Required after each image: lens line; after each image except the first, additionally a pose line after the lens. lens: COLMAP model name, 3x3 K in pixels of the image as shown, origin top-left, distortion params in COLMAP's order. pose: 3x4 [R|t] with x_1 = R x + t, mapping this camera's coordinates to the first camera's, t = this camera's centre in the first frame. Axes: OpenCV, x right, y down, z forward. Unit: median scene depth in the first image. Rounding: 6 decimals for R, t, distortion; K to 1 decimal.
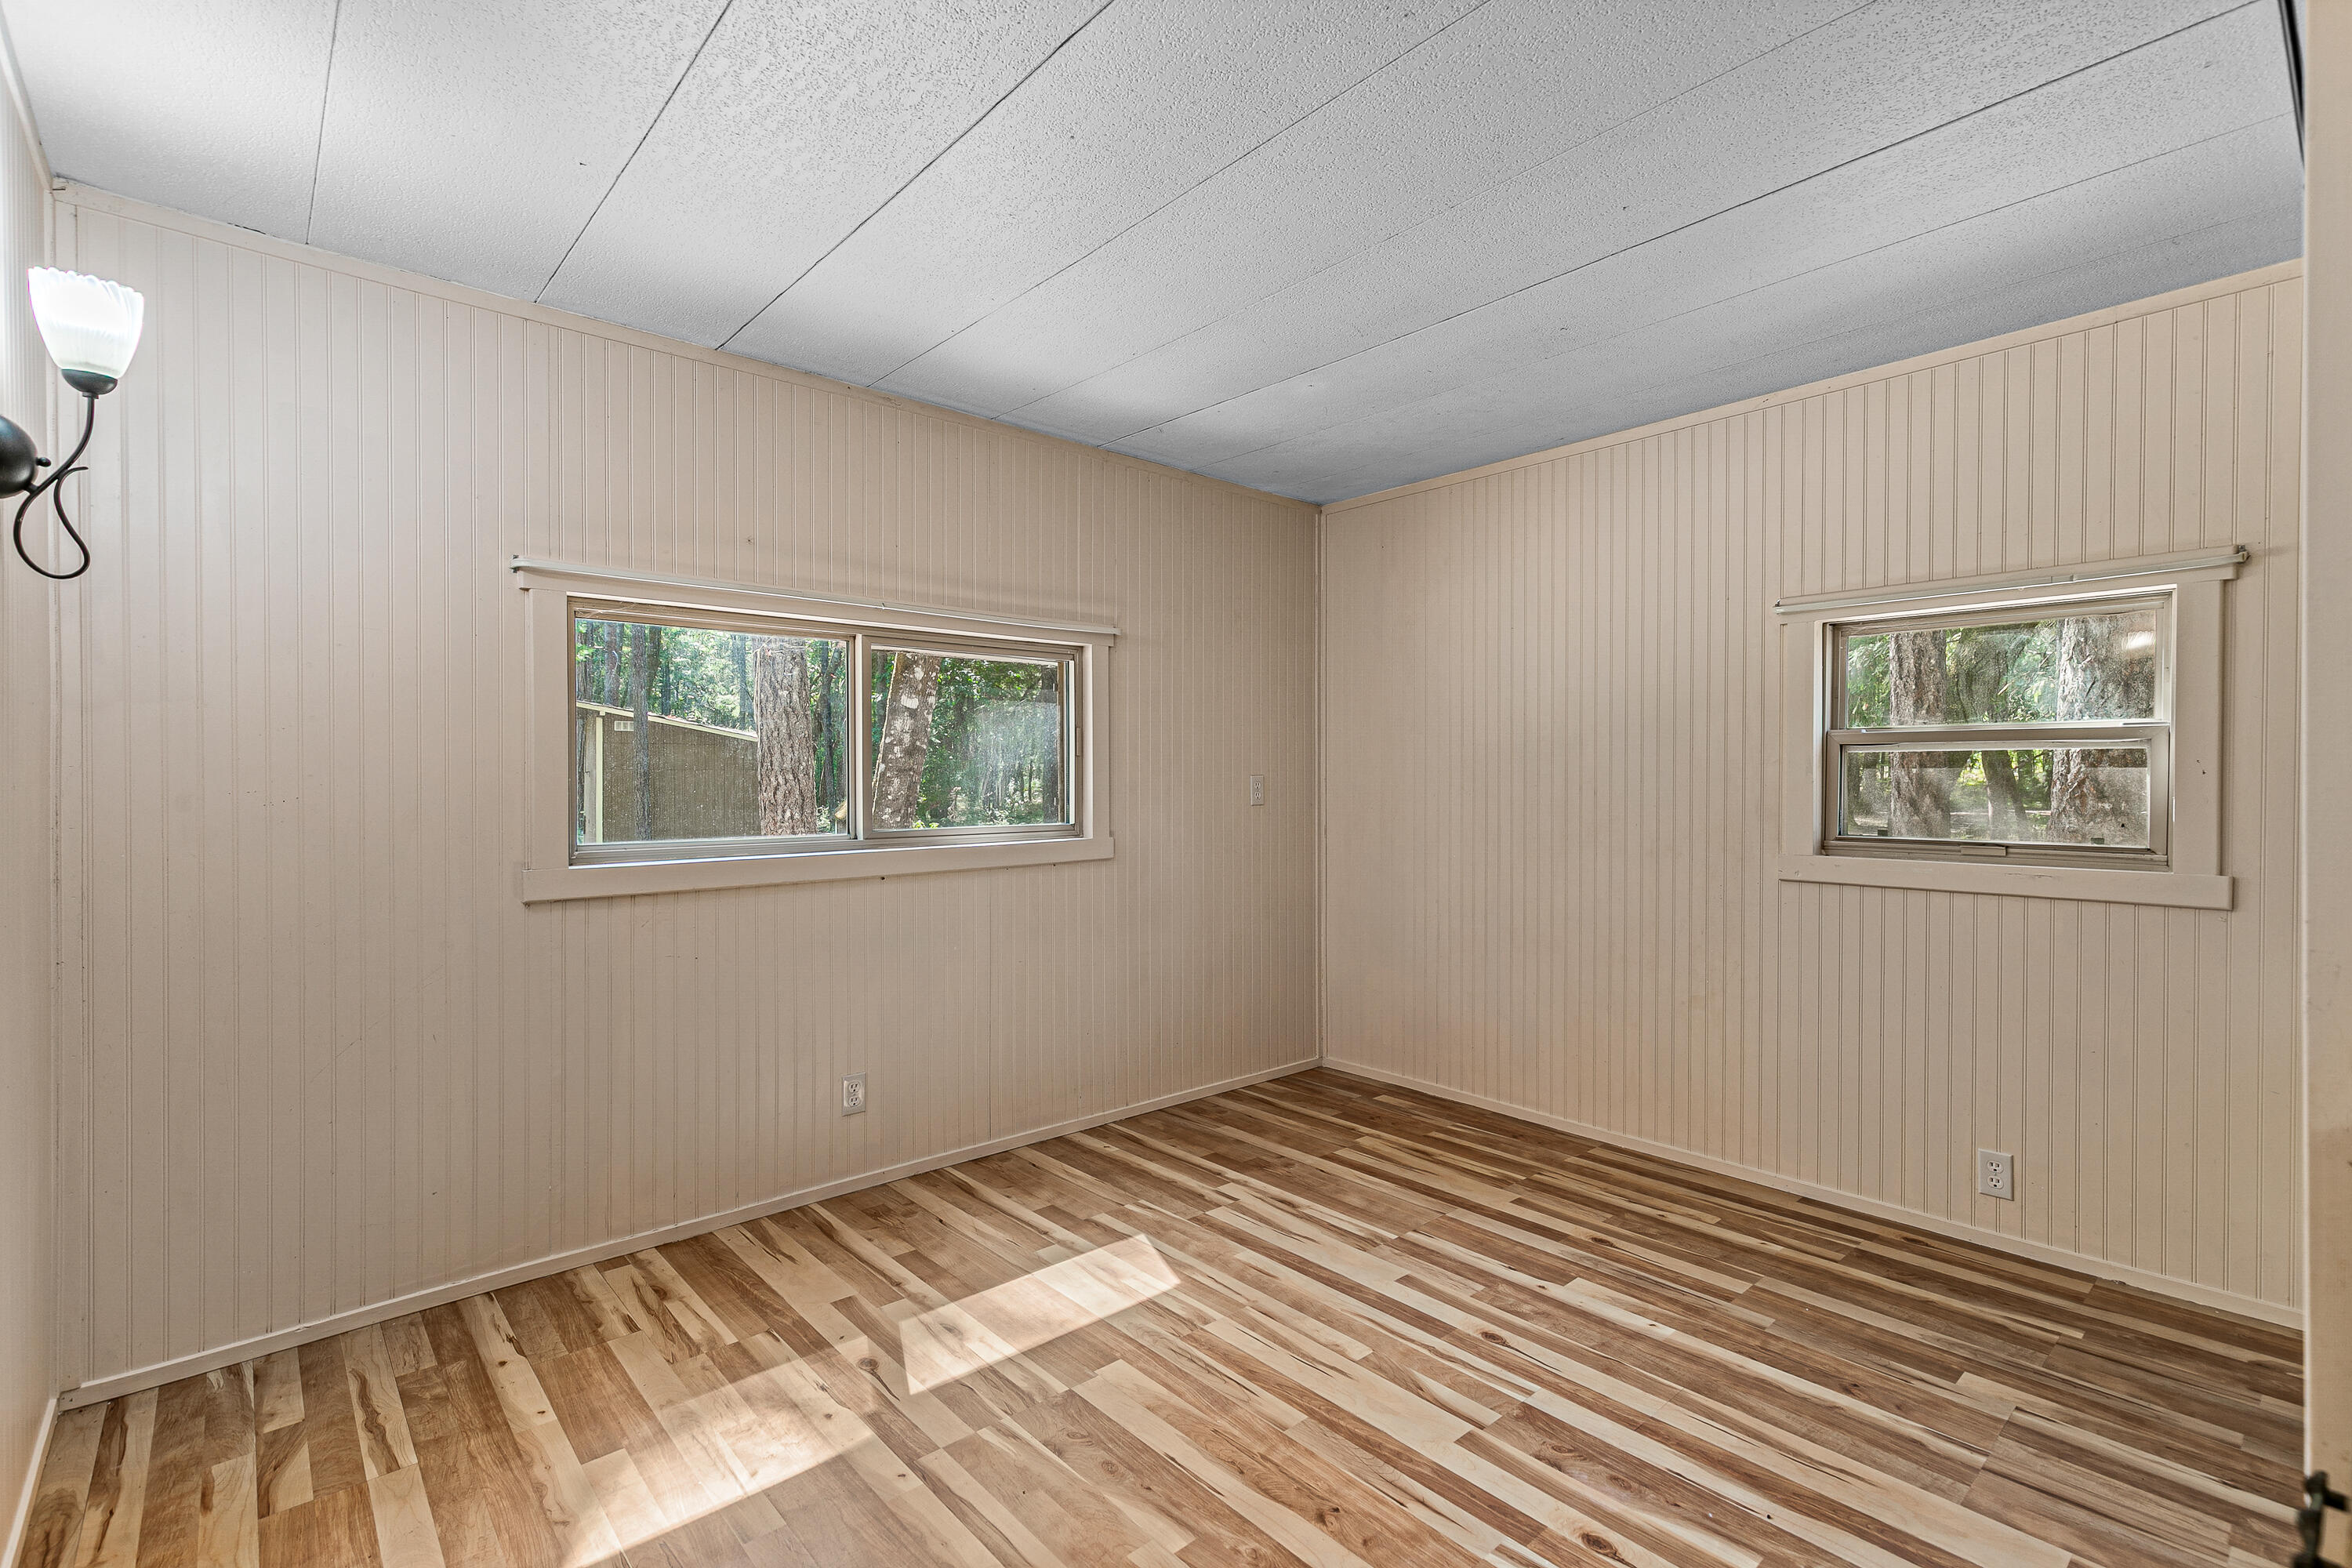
lens RADIAL K [[1071.0, 0, 1173.8], [0, 1071.0, 786.1], [0, 0, 1]] dist [0.011079, -0.001343]
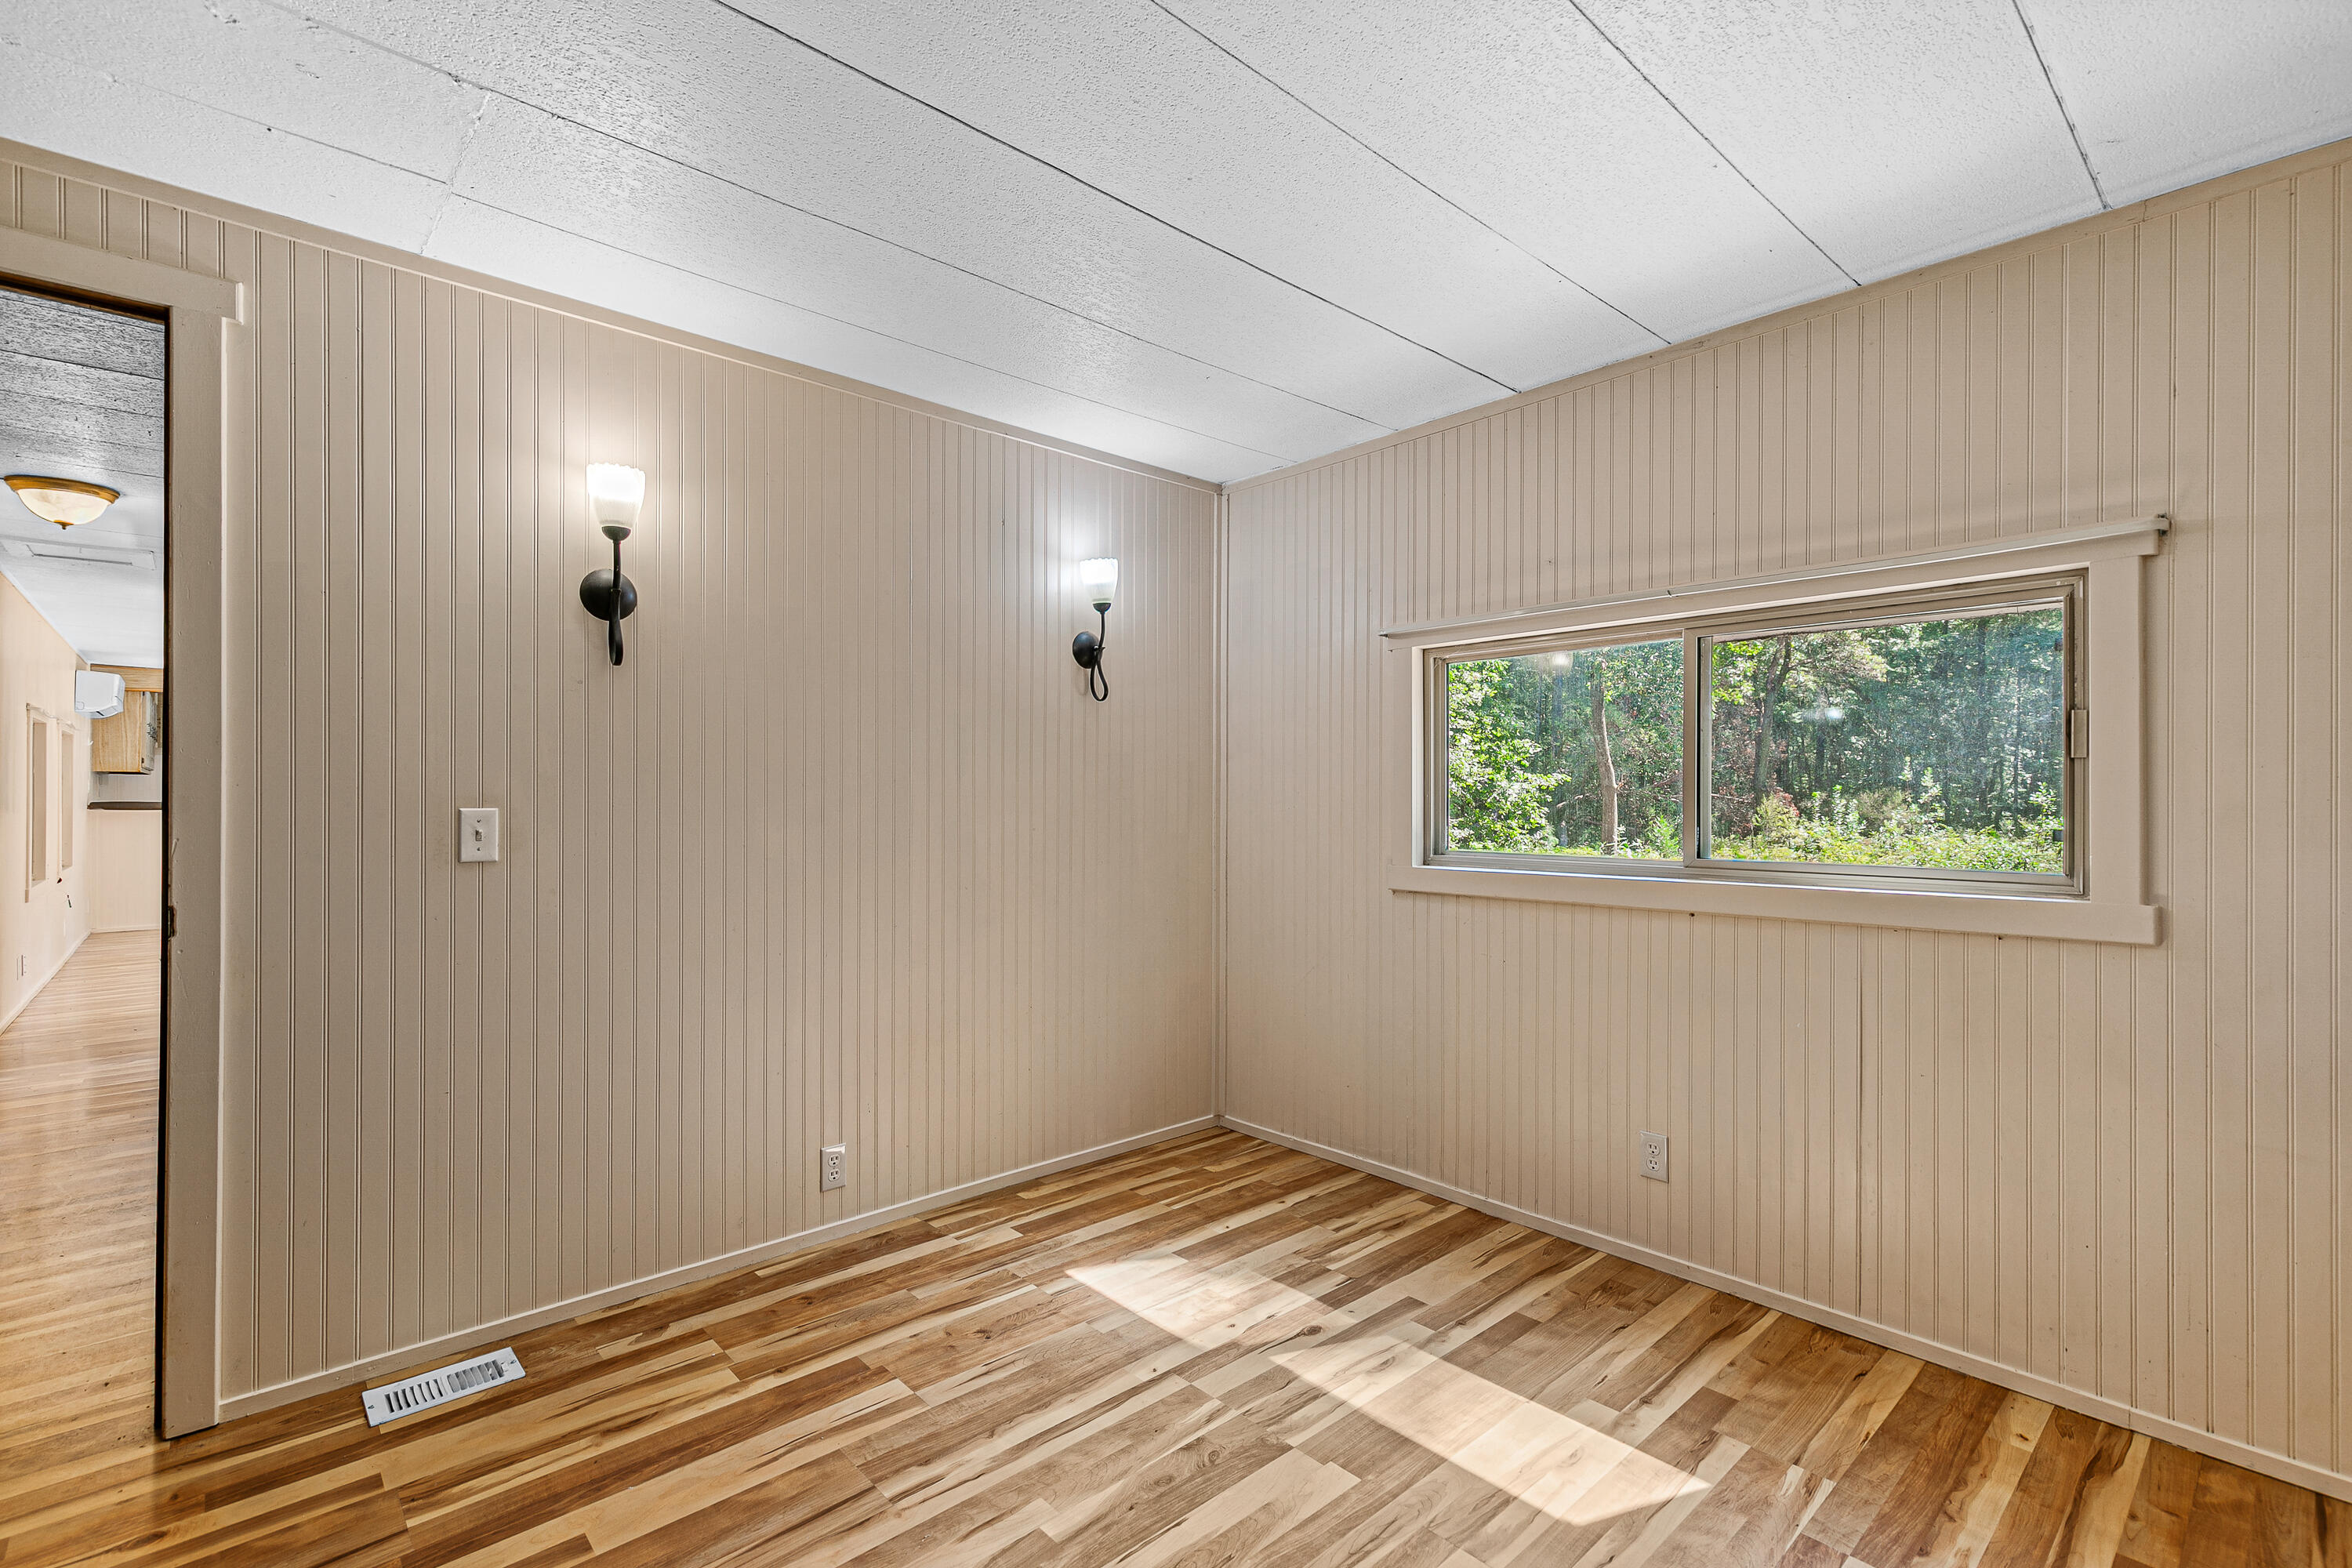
lens RADIAL K [[1071.0, 0, 1199.8], [0, 1071.0, 782.5], [0, 0, 1]] dist [0.011079, -0.001343]
pose [[0.017723, -0.011930, -0.999772, 0.686271], [-0.011393, 0.999861, -0.012133, -0.003406], [0.999778, 0.011606, 0.017585, 0.728335]]
